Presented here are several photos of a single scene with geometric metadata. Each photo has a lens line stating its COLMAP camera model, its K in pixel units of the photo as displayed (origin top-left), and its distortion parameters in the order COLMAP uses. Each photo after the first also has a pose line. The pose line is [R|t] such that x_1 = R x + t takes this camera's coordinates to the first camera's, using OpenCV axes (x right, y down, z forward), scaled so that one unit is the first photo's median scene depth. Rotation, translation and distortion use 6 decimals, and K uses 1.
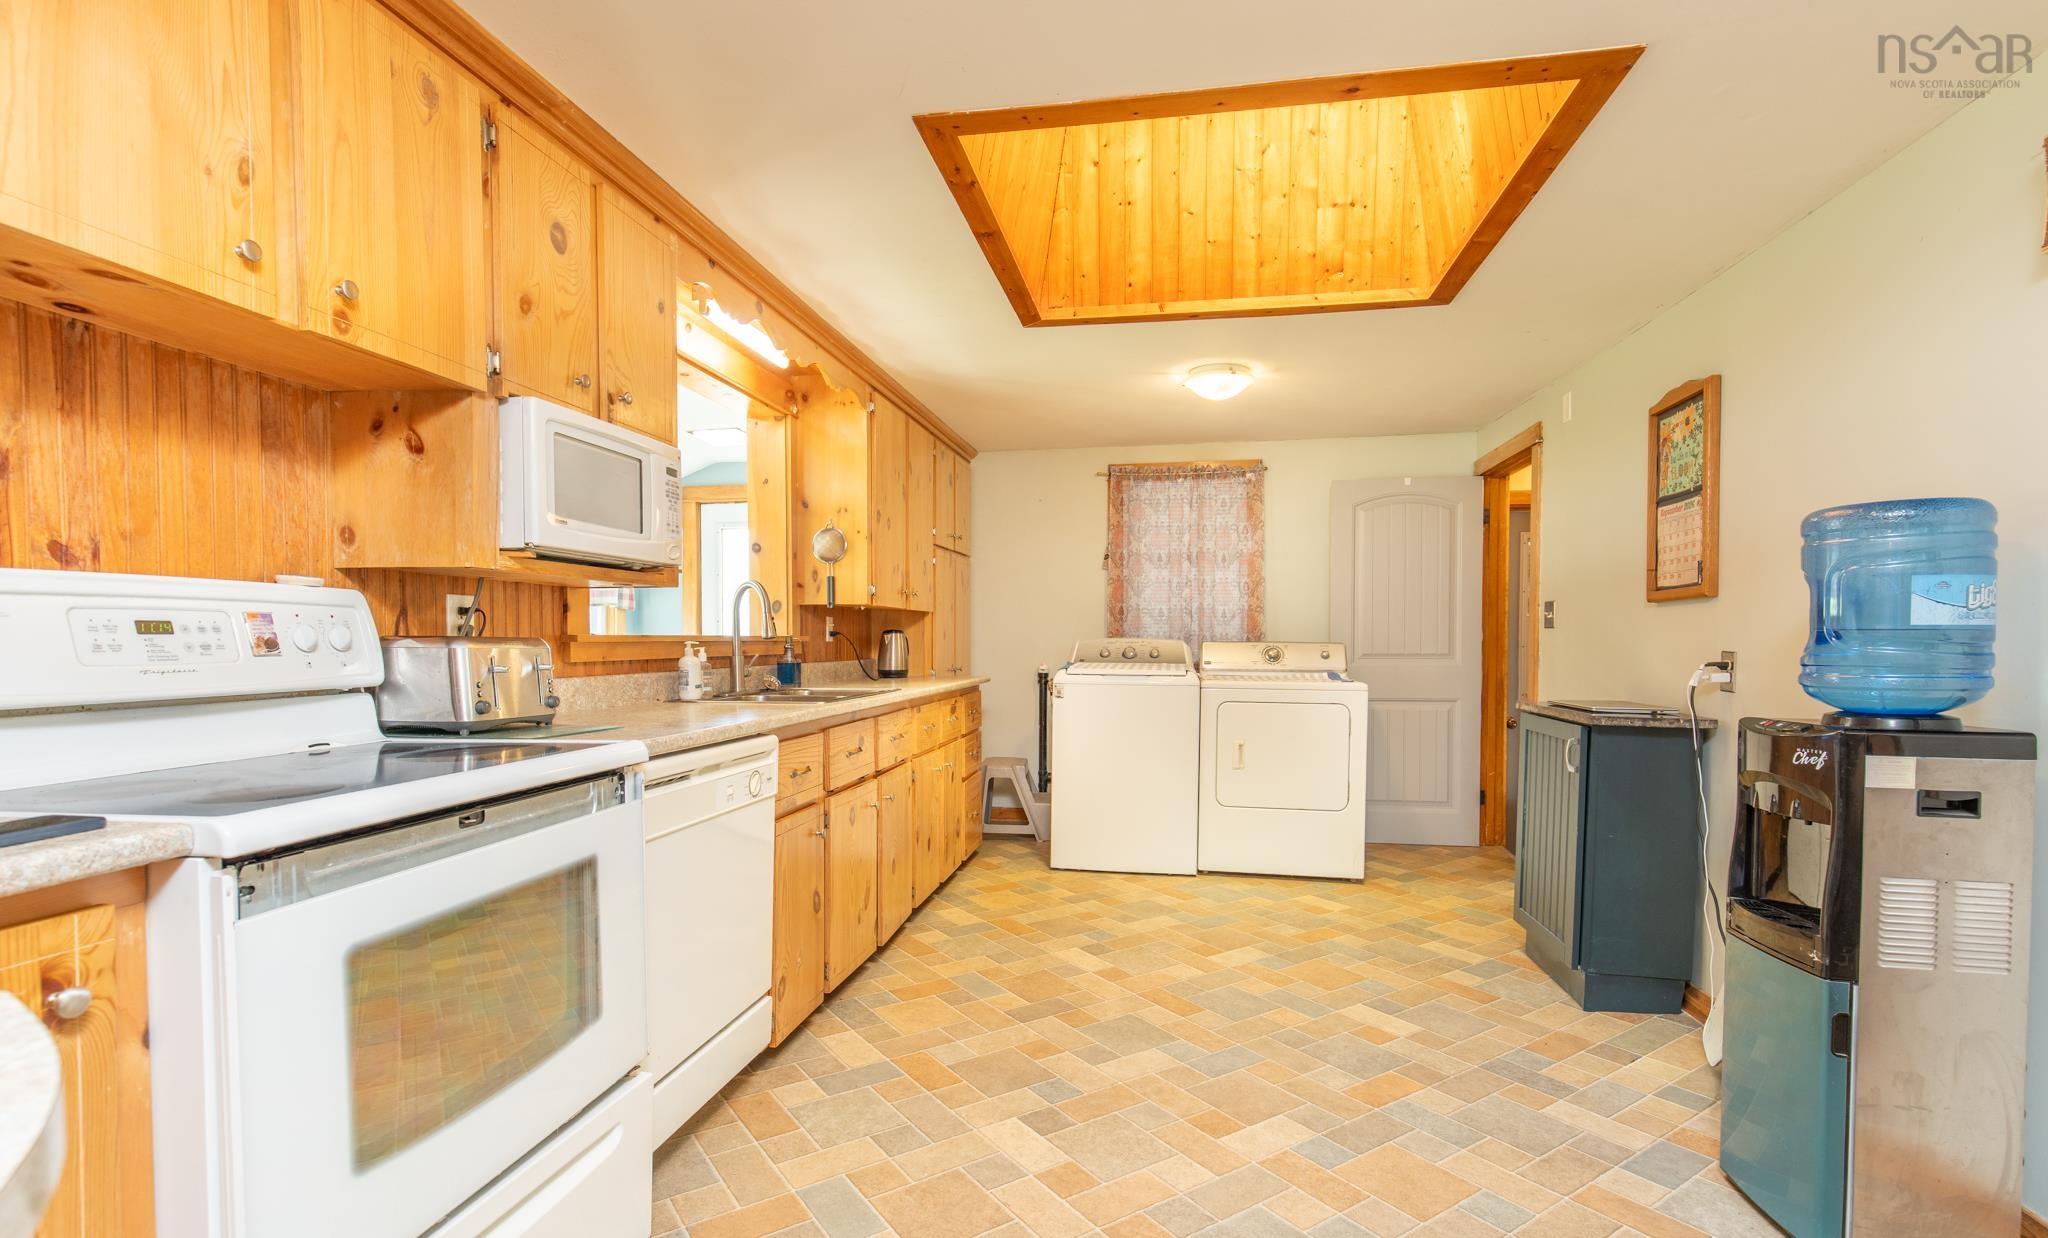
lens RADIAL K [[936.2, 0, 1024.3], [0, 936.2, 669.8], [0, 0, 1]] dist [0.002417, 0.000272]
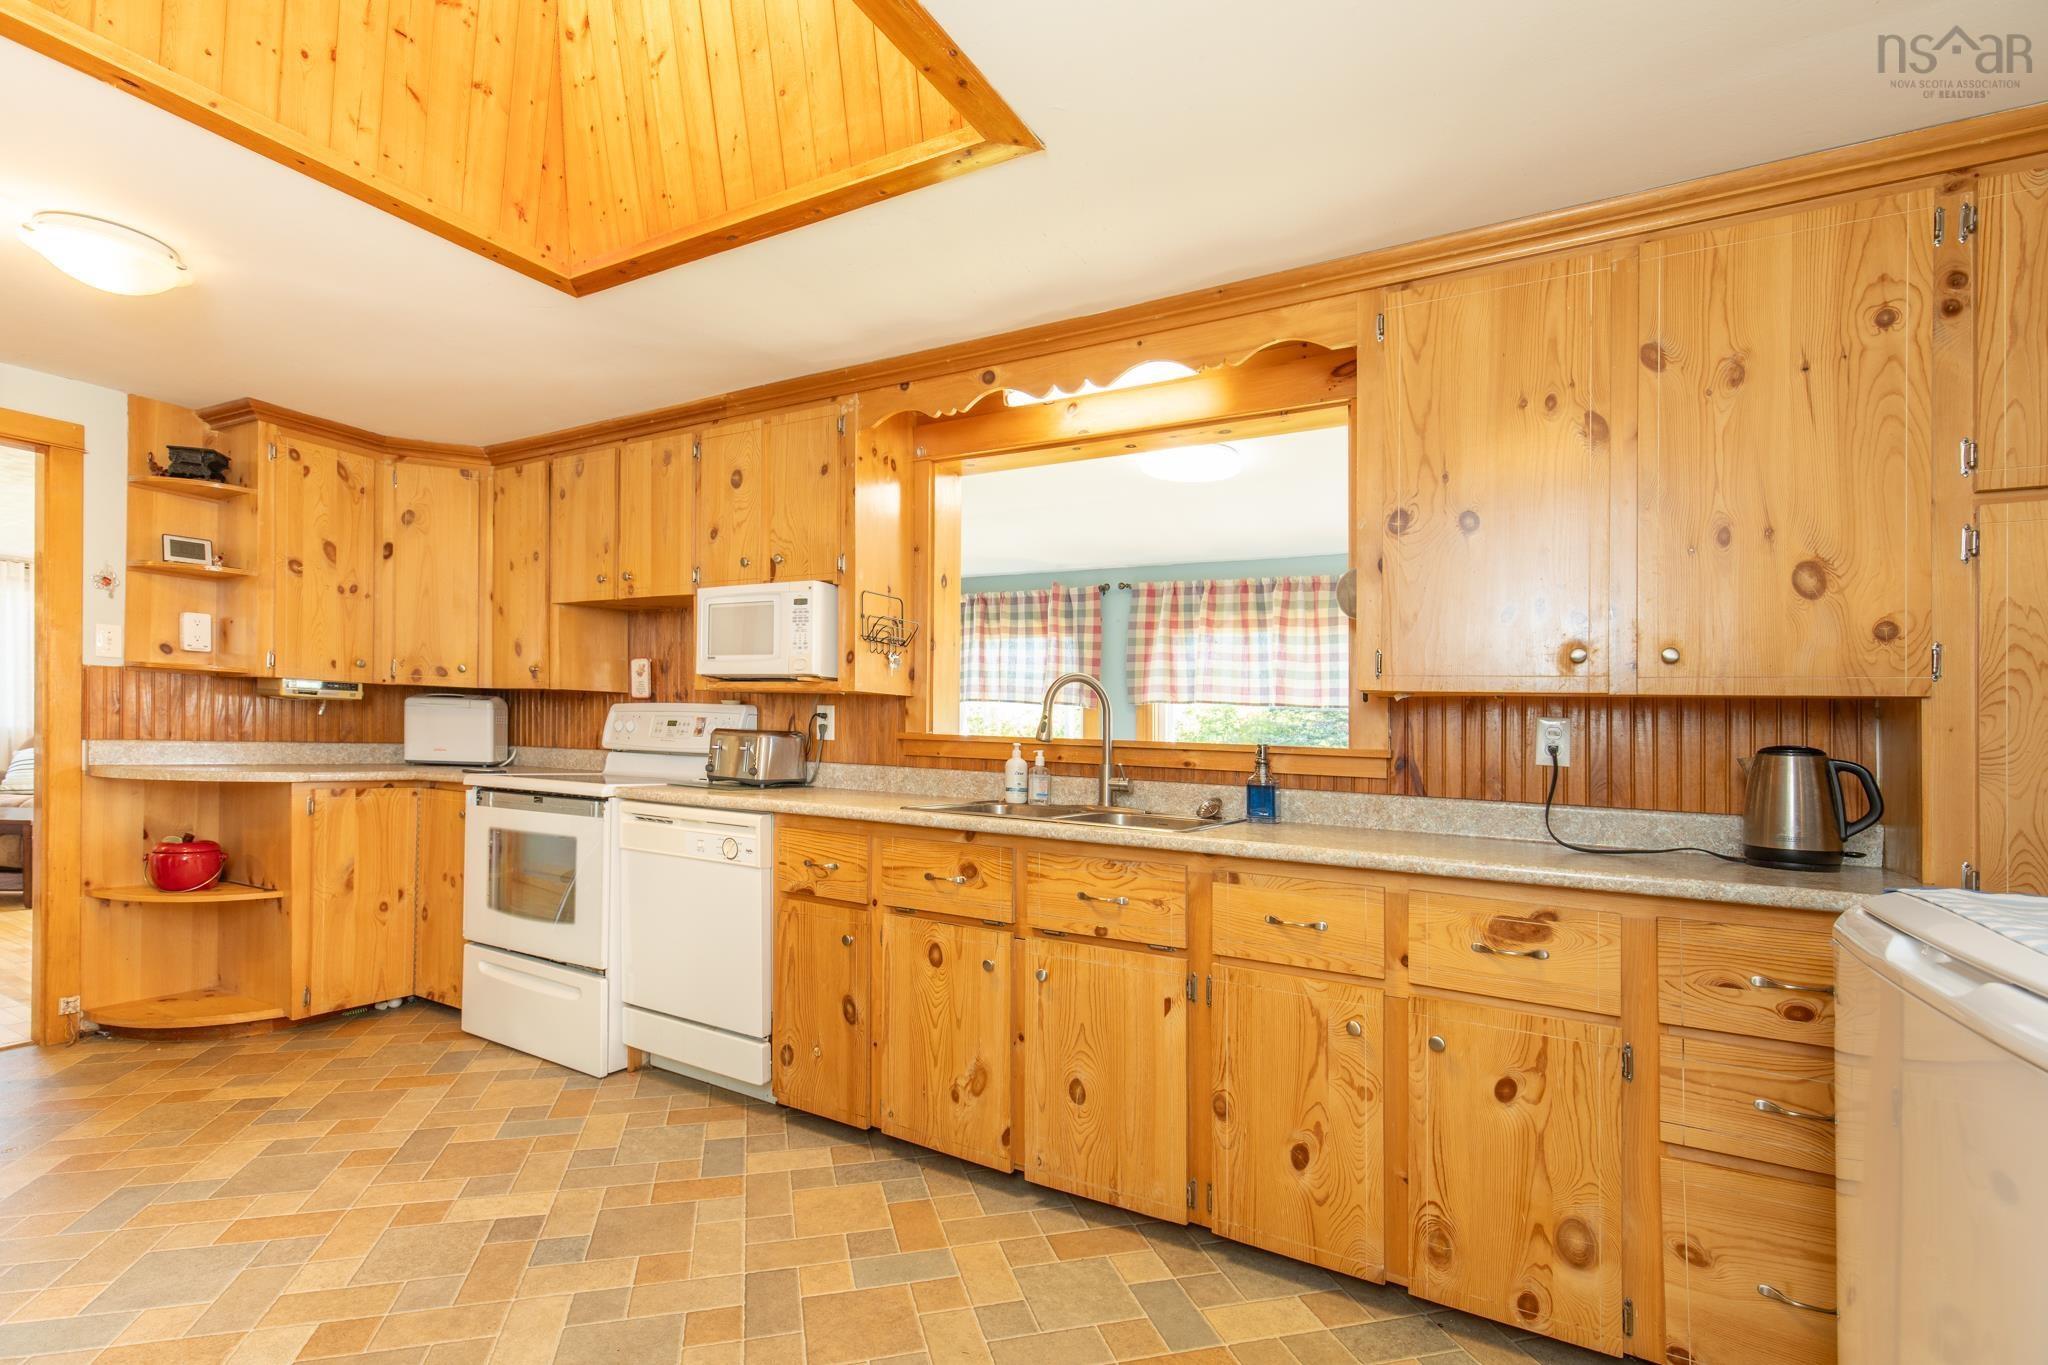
lens RADIAL K [[966.3, 0, 1018.0], [0, 966.3, 749.5], [0, 0, 1]] dist [0.001652, -0.000117]
pose [[-0.347782, -0.000806, -0.937575, 0.608349], [-0.065514, 0.997576, 0.023444, -0.049054], [0.935284, 0.069578, -0.346992, 1.410007]]
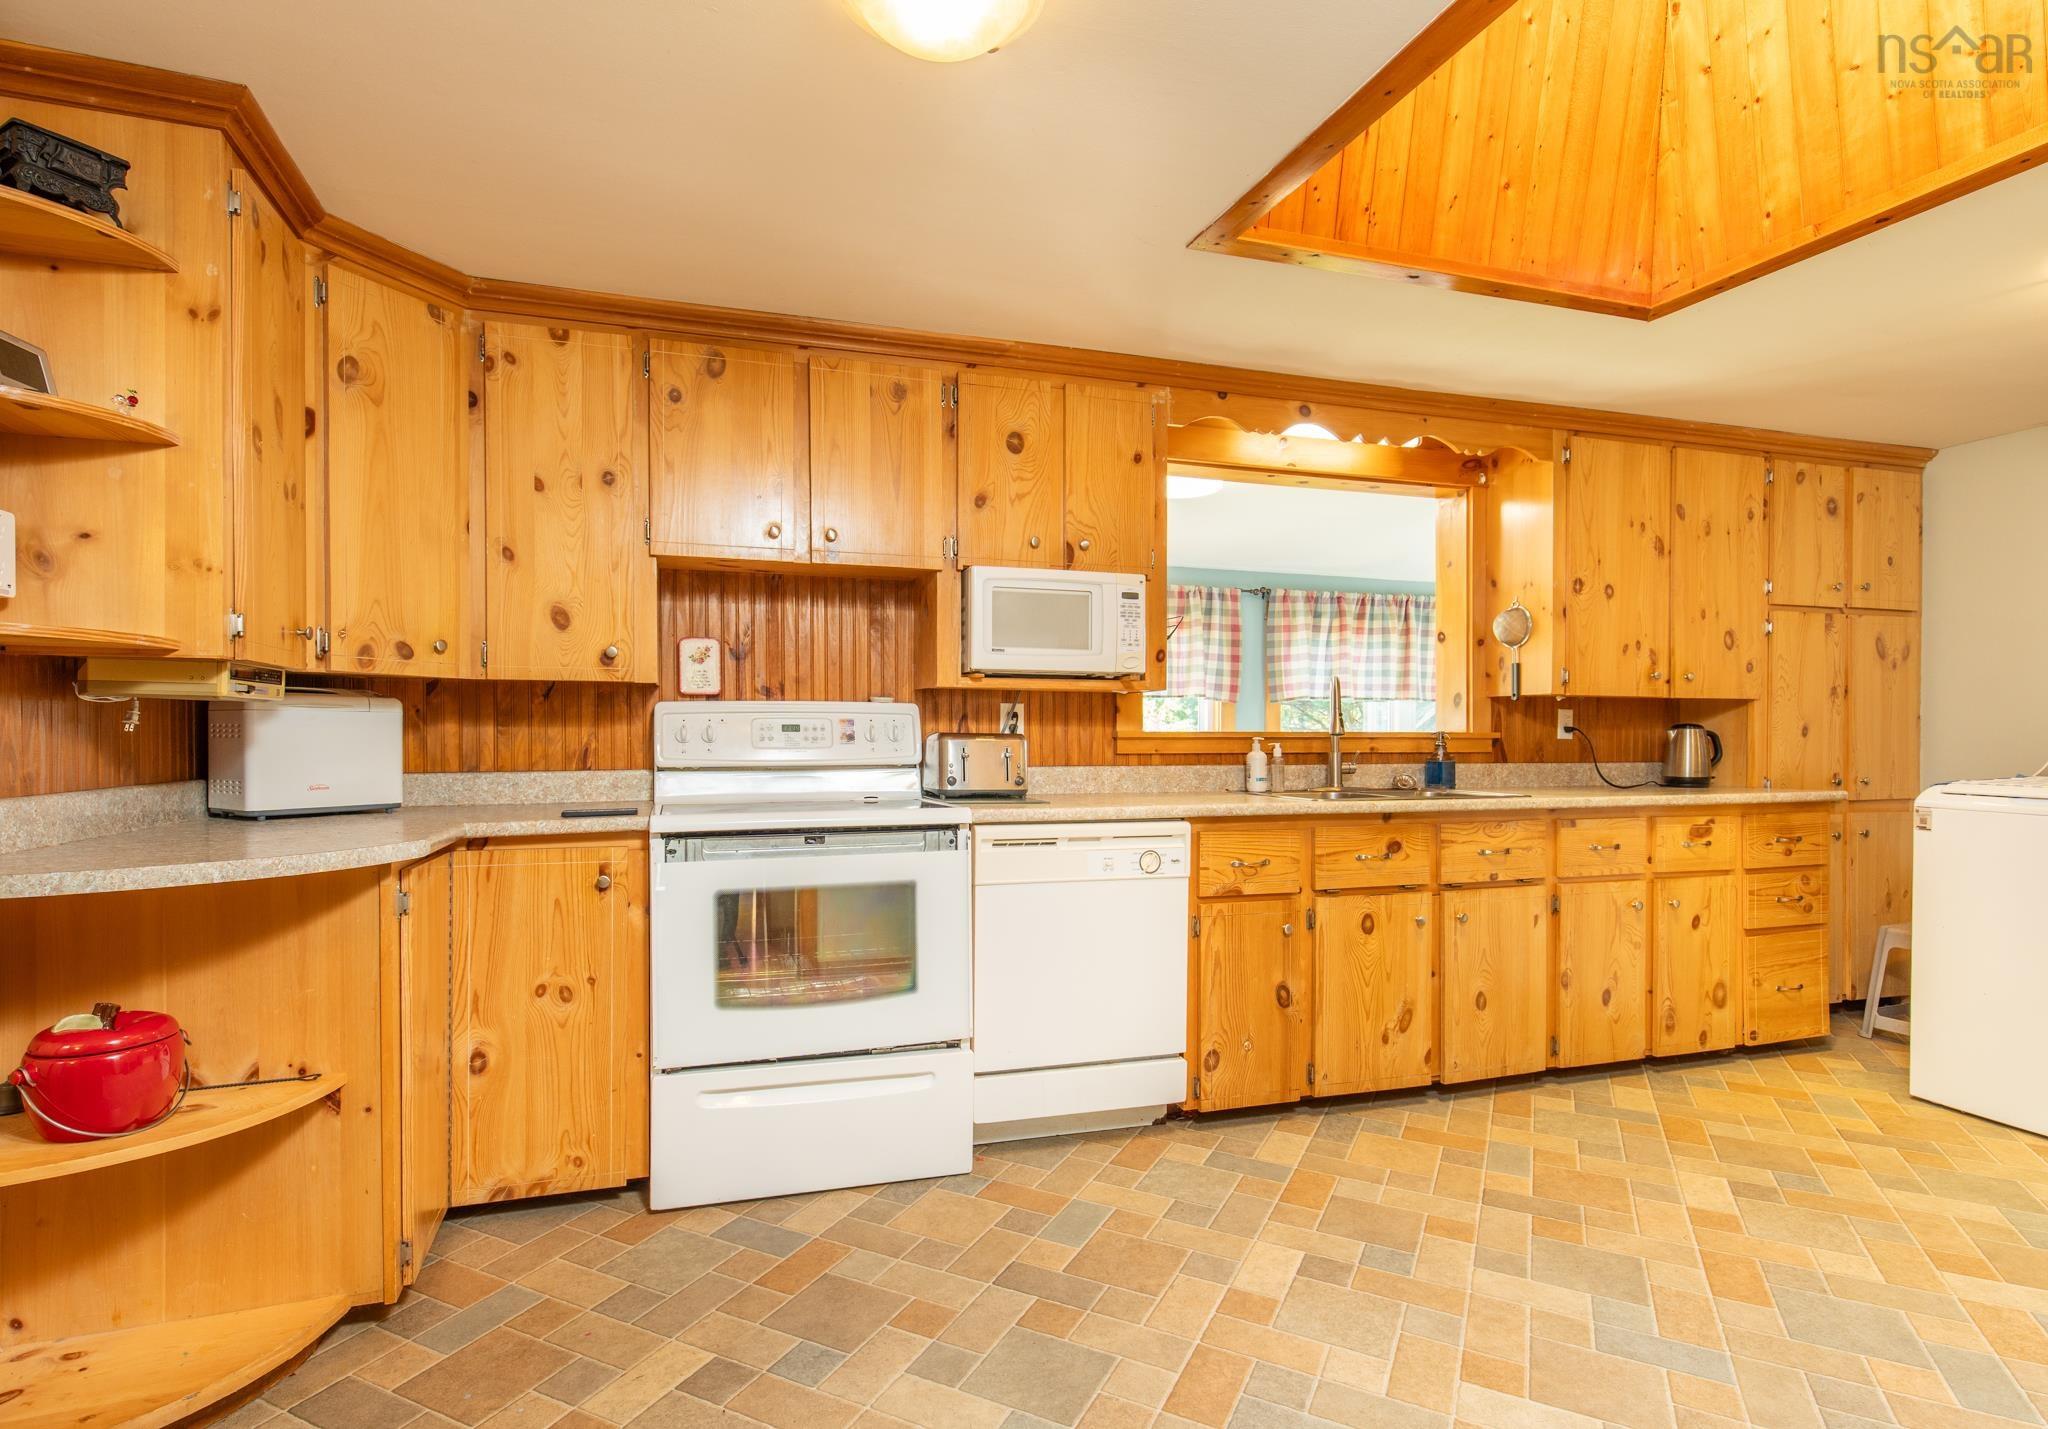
lens RADIAL K [[1062.4, 0, 1021.6], [0, 1062.4, 754.1], [0, 0, 1]] dist [-0.001486, -0.000218]
pose [[0.476959, 0.017900, -0.878743, 0.611181], [-0.031145, 0.999509, 0.003455, -0.007150], [0.878373, 0.025721, 0.477283, 0.190878]]
